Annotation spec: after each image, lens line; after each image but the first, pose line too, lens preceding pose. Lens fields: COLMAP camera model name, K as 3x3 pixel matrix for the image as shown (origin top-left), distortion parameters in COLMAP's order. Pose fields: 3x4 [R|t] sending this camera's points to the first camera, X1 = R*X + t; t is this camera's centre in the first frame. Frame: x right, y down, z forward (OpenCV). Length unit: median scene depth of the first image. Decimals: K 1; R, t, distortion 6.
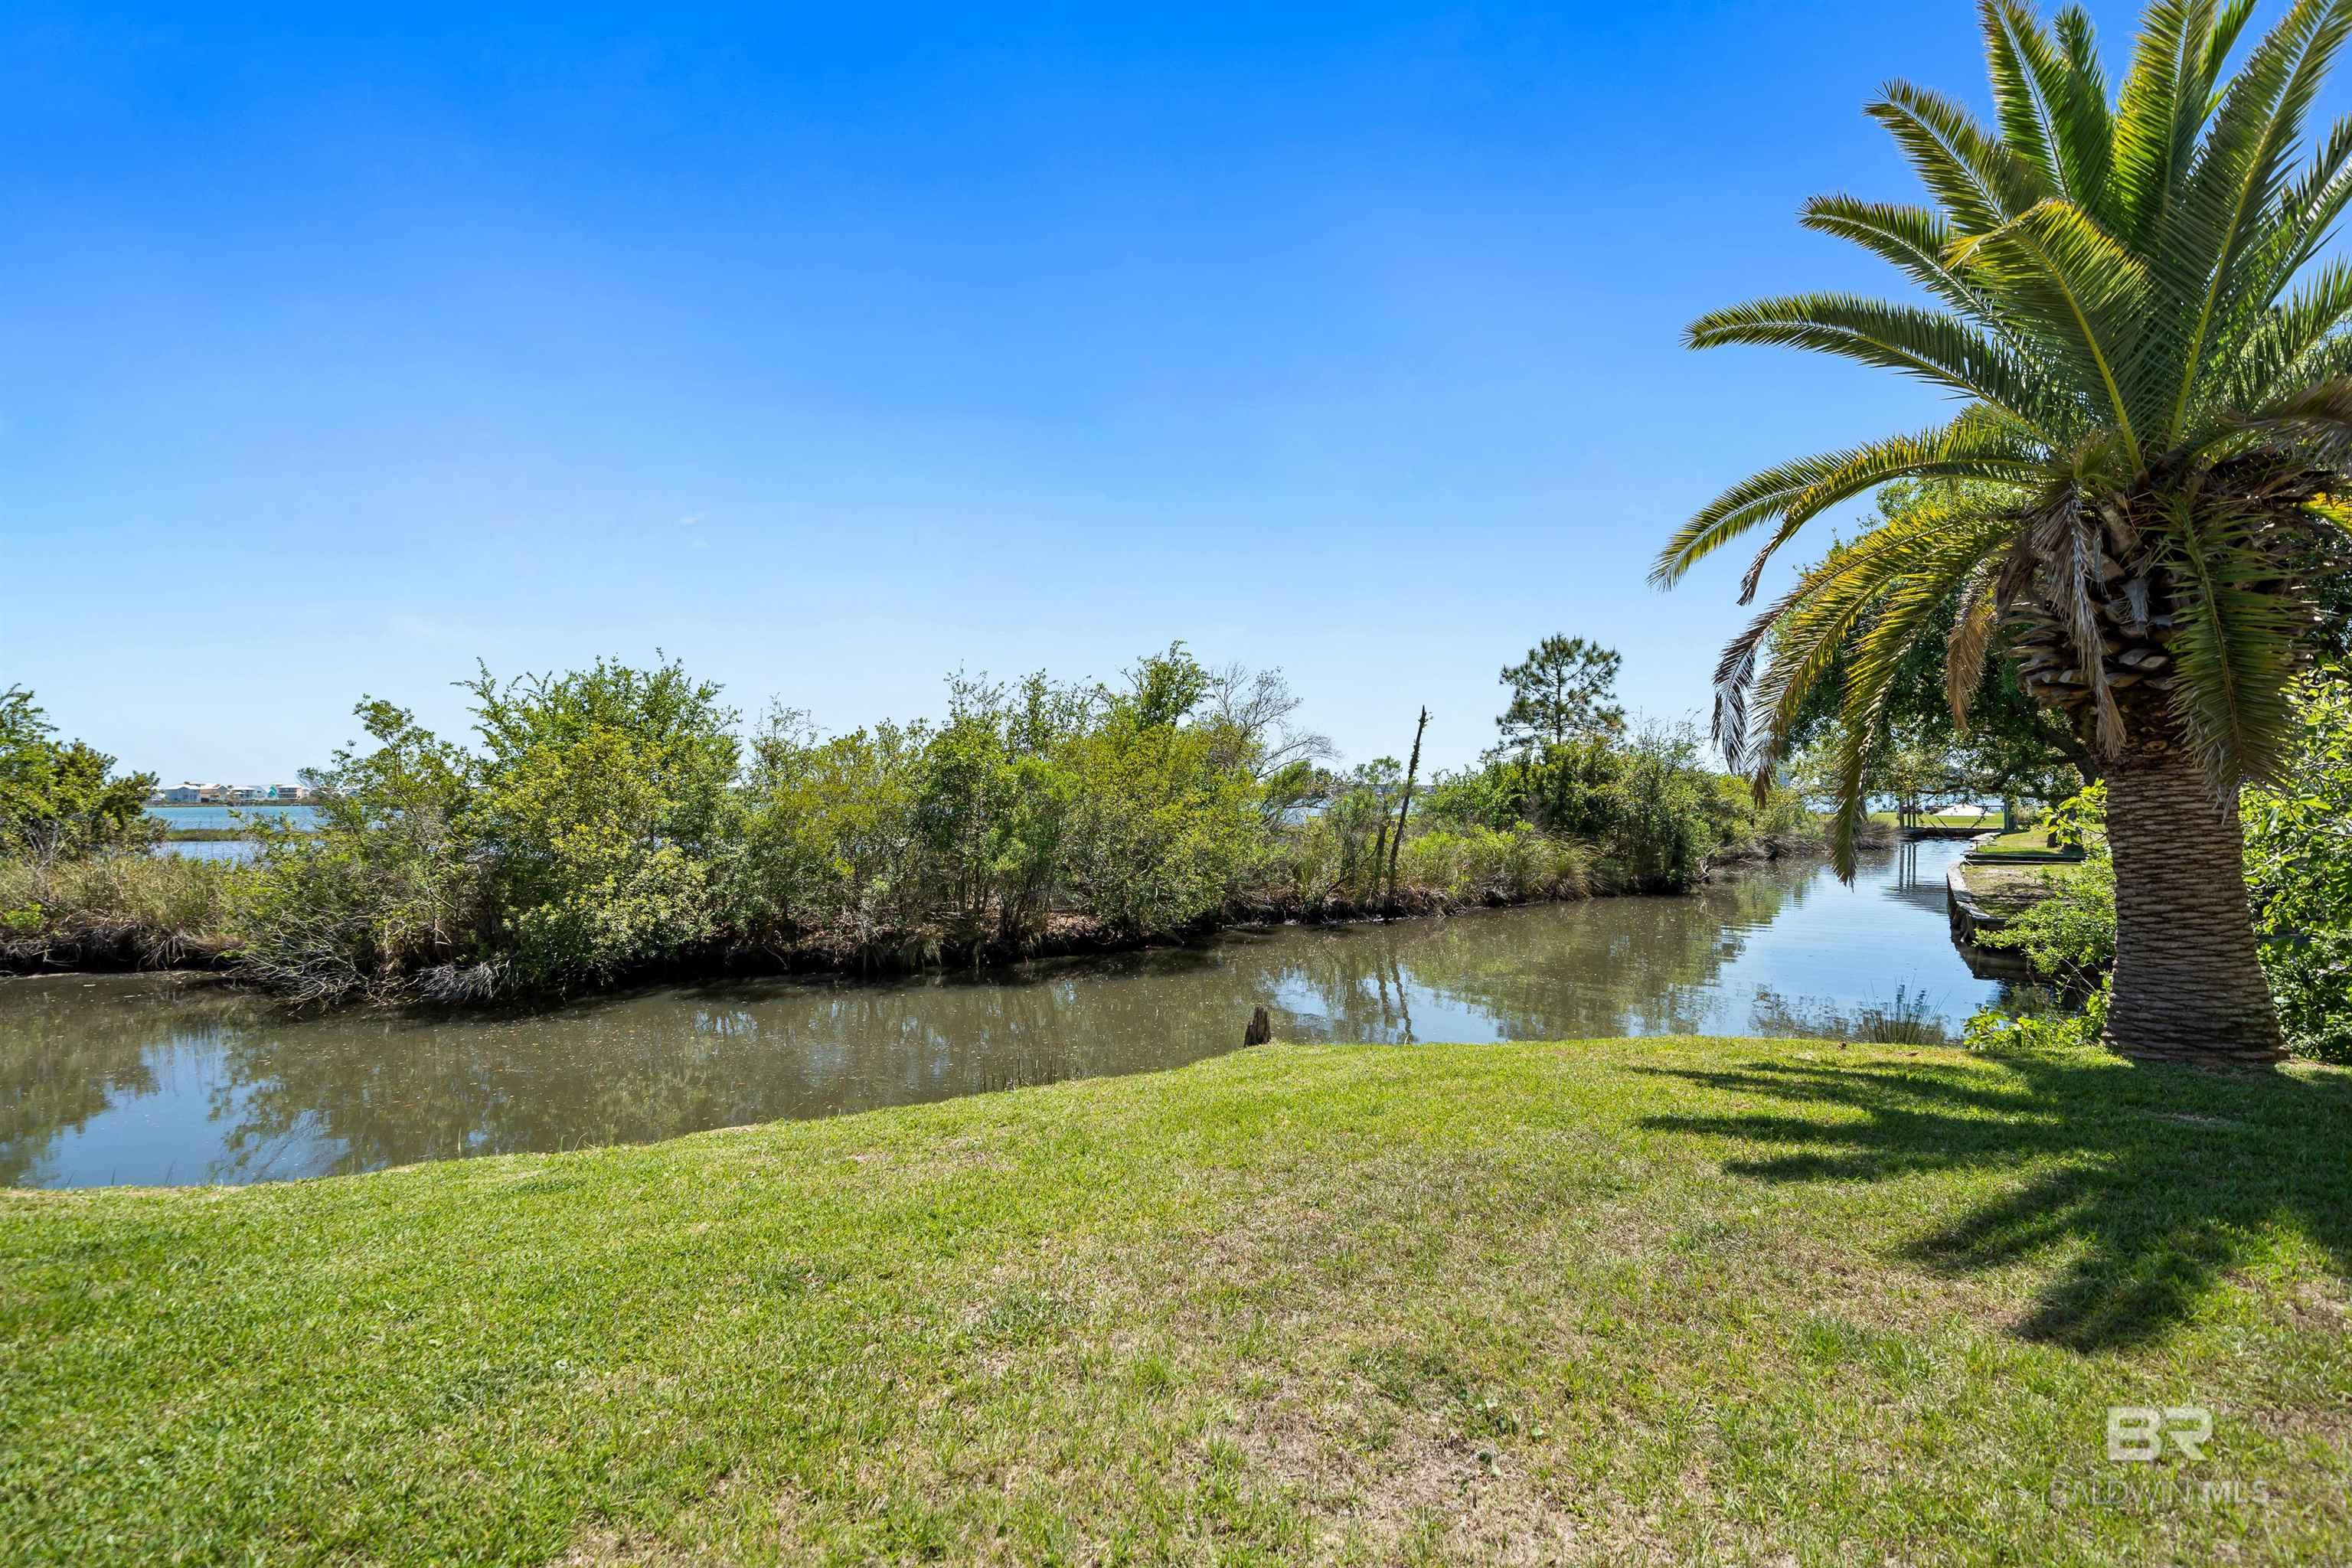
lens RADIAL K [[1141.5, 0, 1177.7], [0, 1141.5, 784.6], [0, 0, 1]] dist [0.004519, 0.000203]
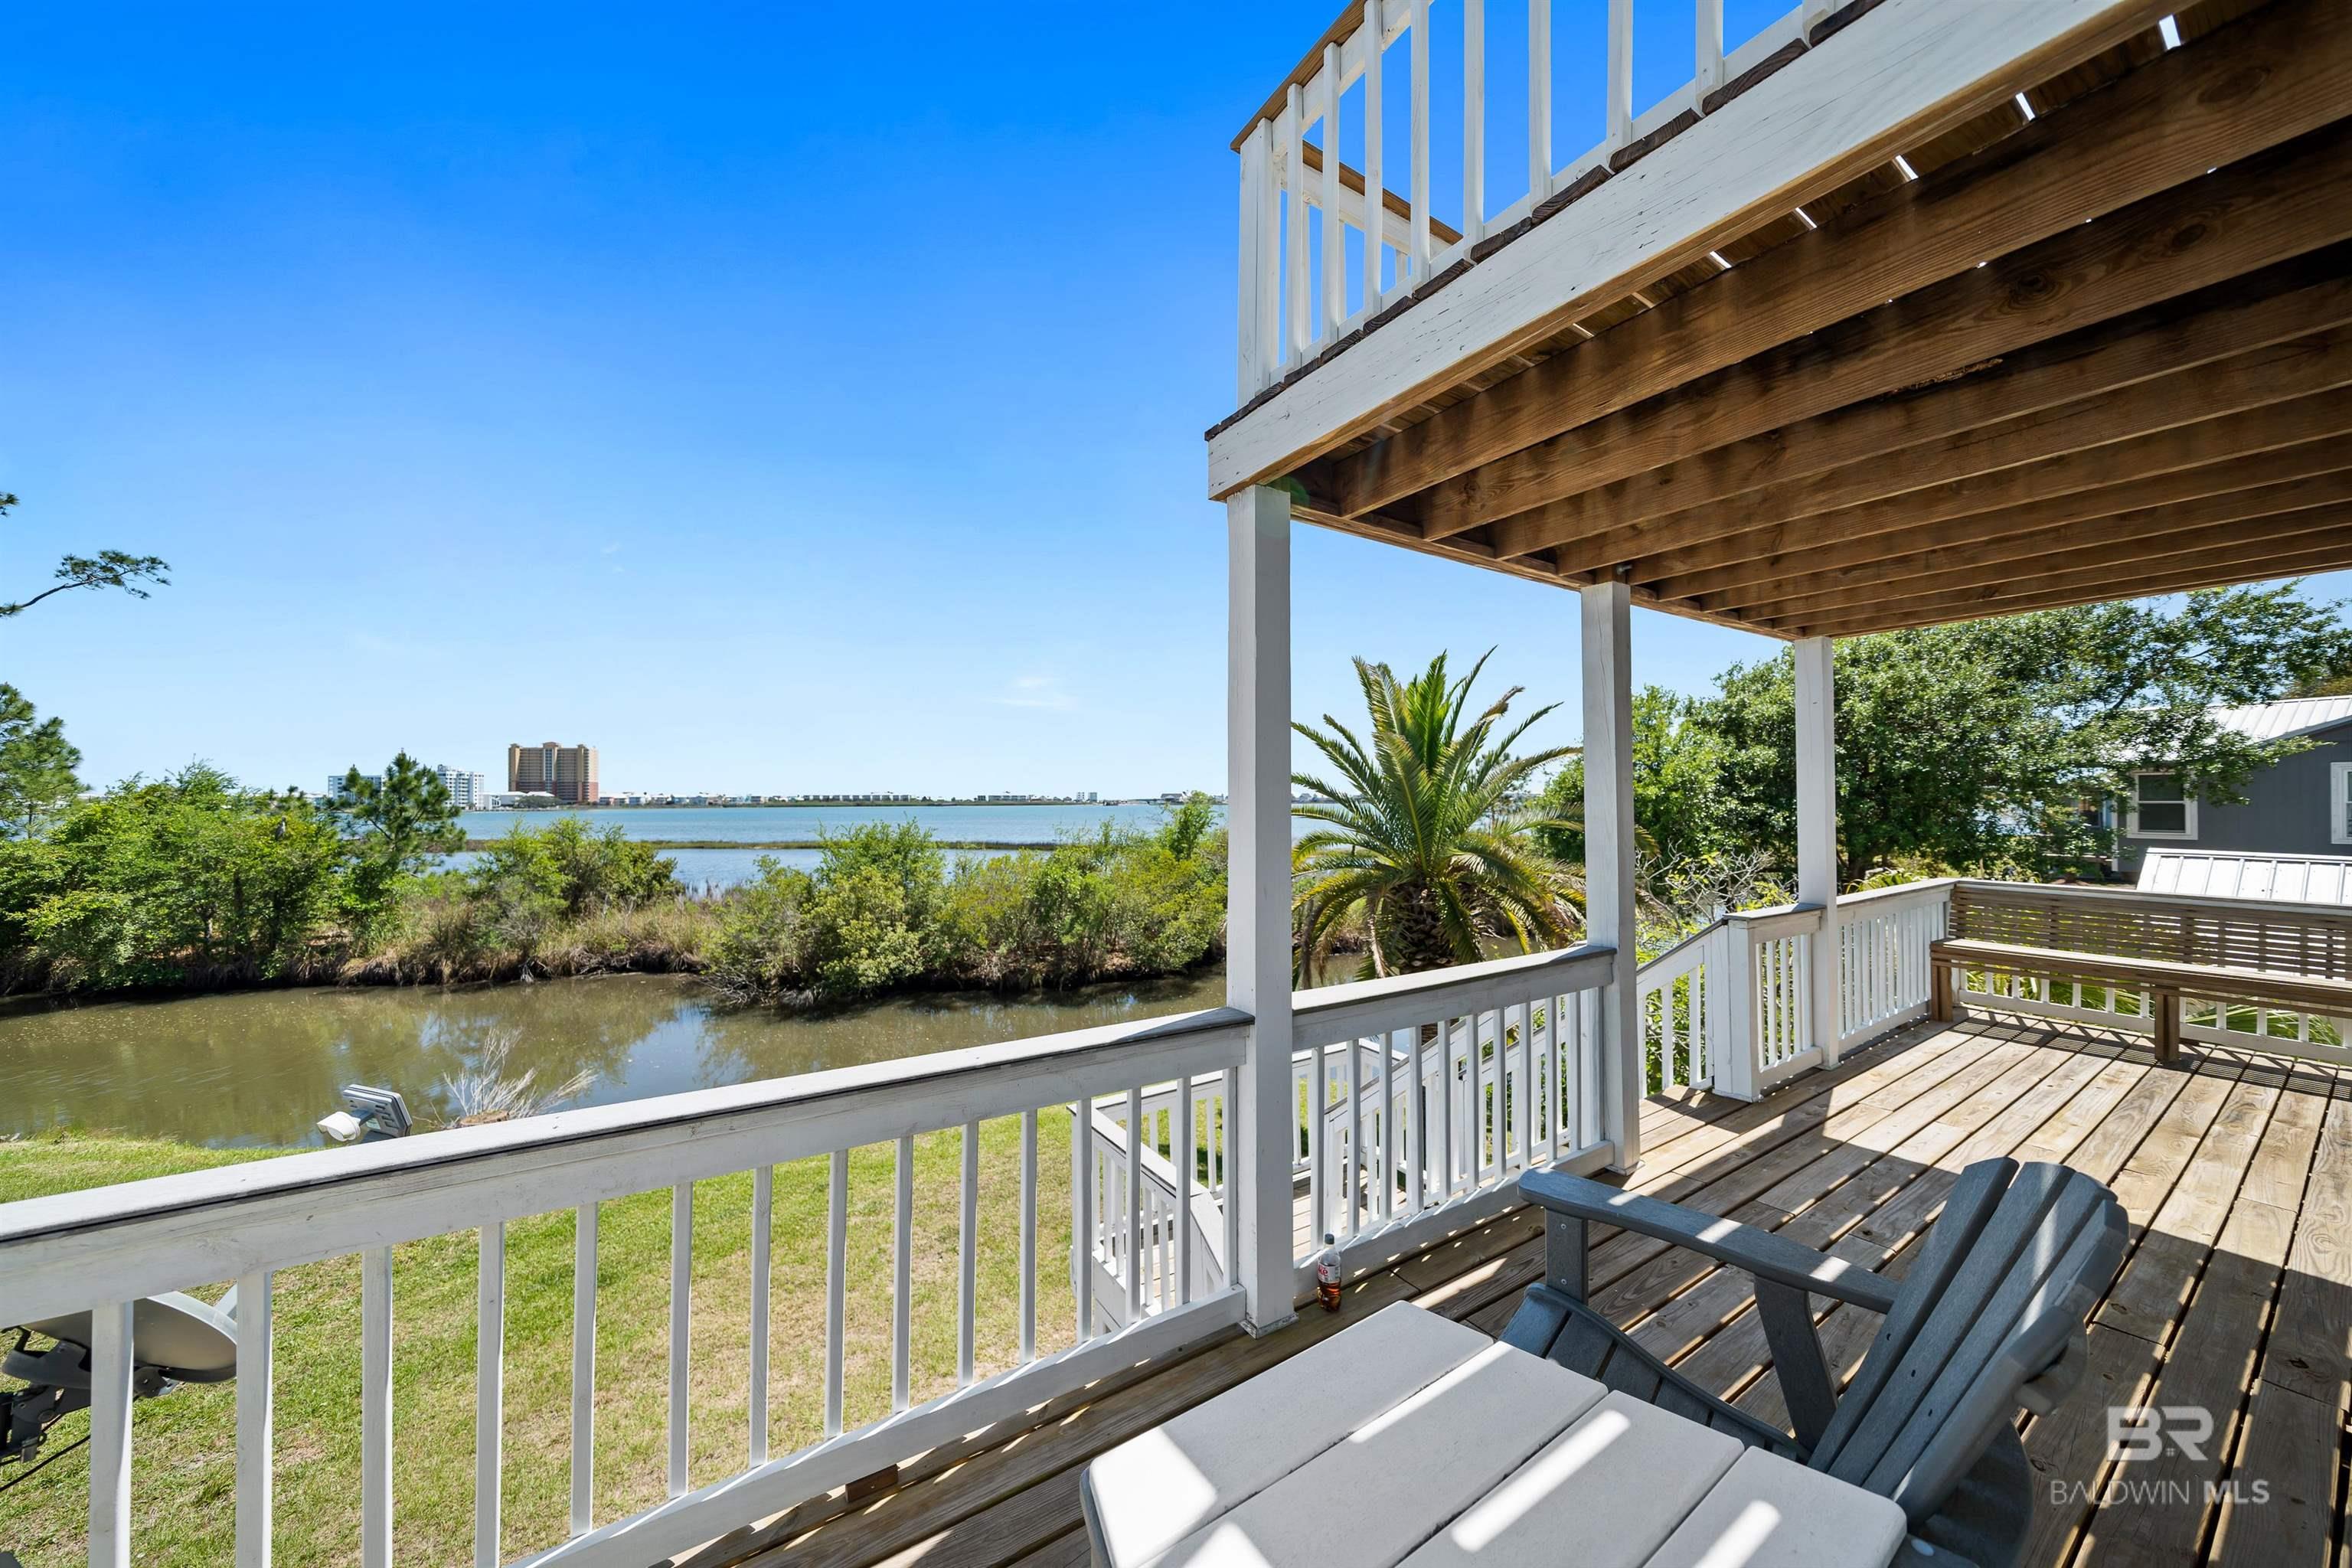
lens RADIAL K [[803.4, 0, 1186.0], [0, 803.4, 782.3], [0, 0, 1]] dist [-0.004208, -0.000531]
pose [[0.985682, -0.000253, -0.168616, 0.262678], [-0.002713, 0.999846, -0.017359, -0.164972], [0.168594, 0.017568, 0.985529, -0.274185]]
